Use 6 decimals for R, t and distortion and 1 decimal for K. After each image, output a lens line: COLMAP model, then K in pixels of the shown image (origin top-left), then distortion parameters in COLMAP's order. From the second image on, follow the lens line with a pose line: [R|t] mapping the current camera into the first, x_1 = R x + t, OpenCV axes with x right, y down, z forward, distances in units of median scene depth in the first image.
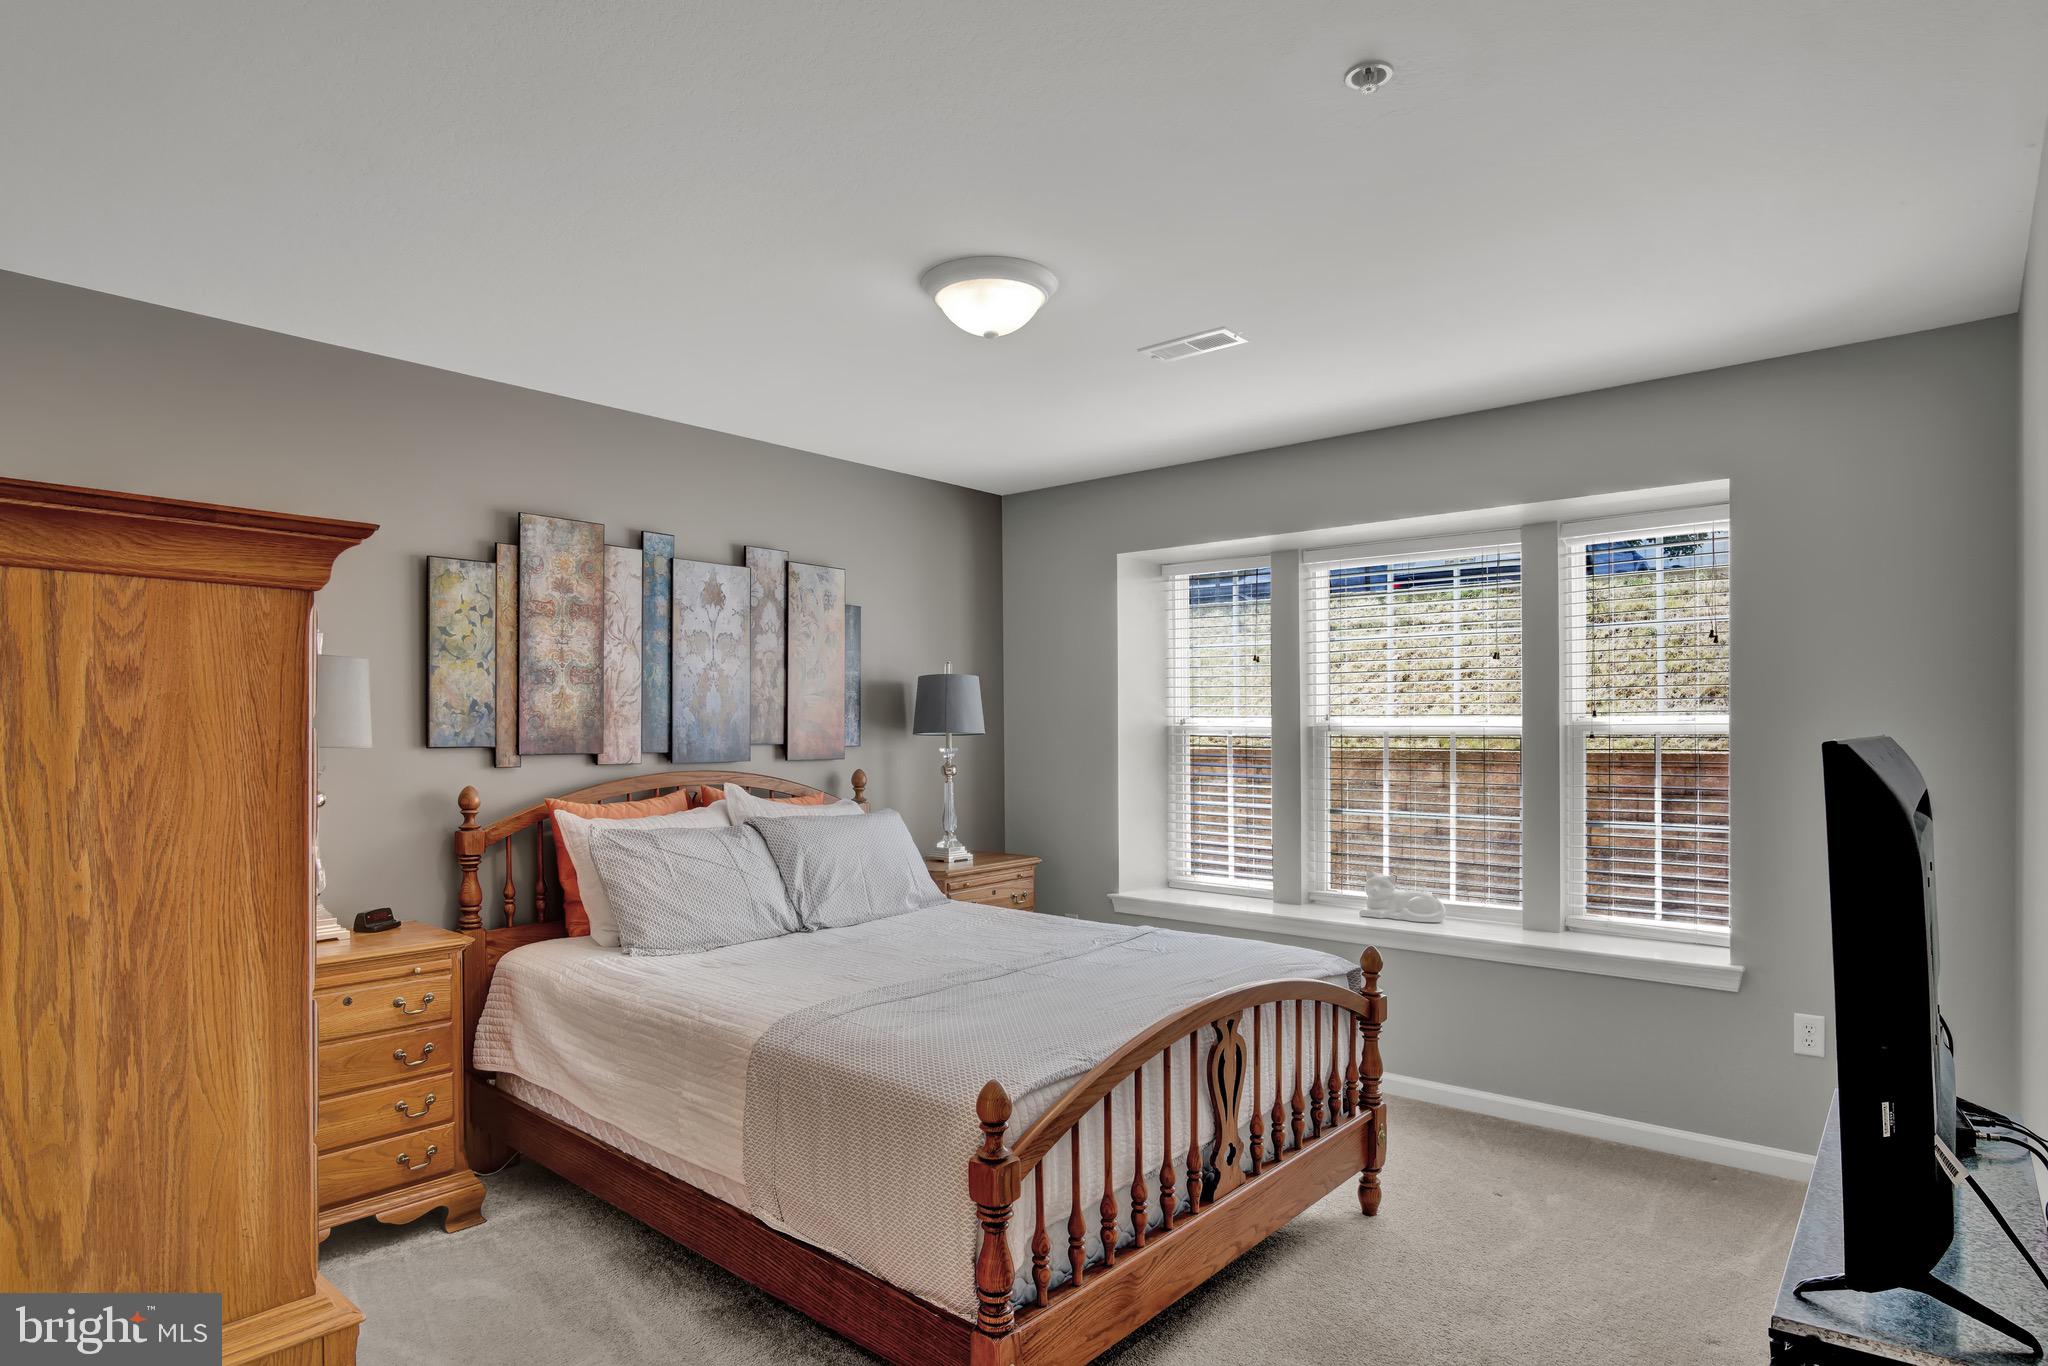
lens RADIAL K [[1101.2, 0, 984.9], [0, 1101.2, 727.6], [0, 0, 1]] dist [-0.028155, 0.002272]
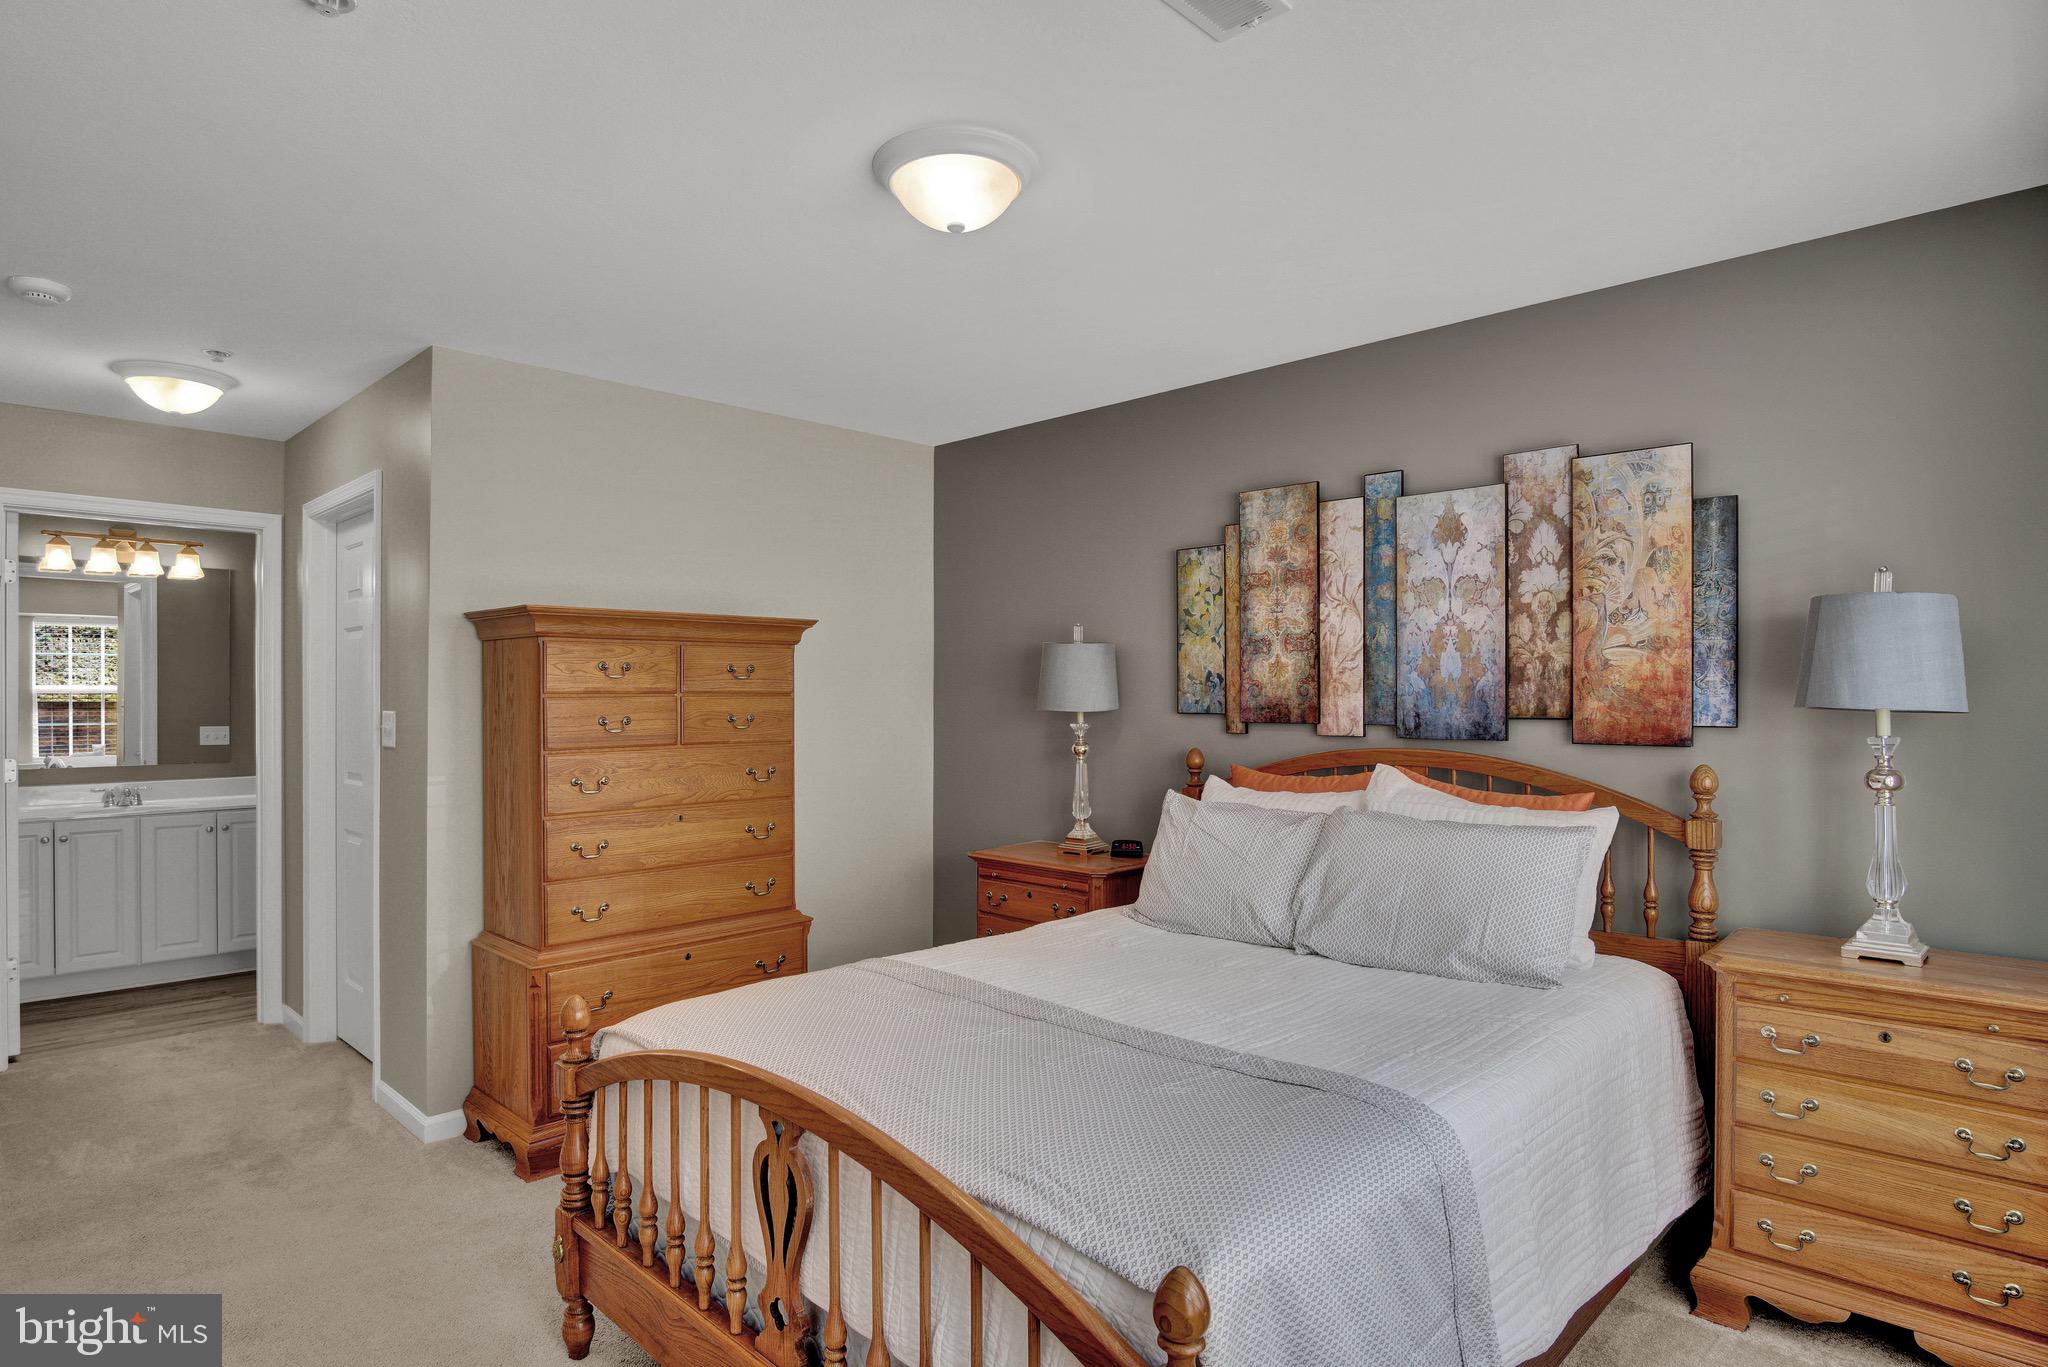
lens RADIAL K [[1101.2, 0, 1013.2], [0, 1101.2, 693.3], [0, 0, 1]] dist [-0.028155, 0.002272]
pose [[-0.032849, 0.005465, -0.999445, 0.599857], [0.006690, 0.999964, 0.005248, -0.009071], [0.999438, -0.006514, -0.032884, 0.759205]]
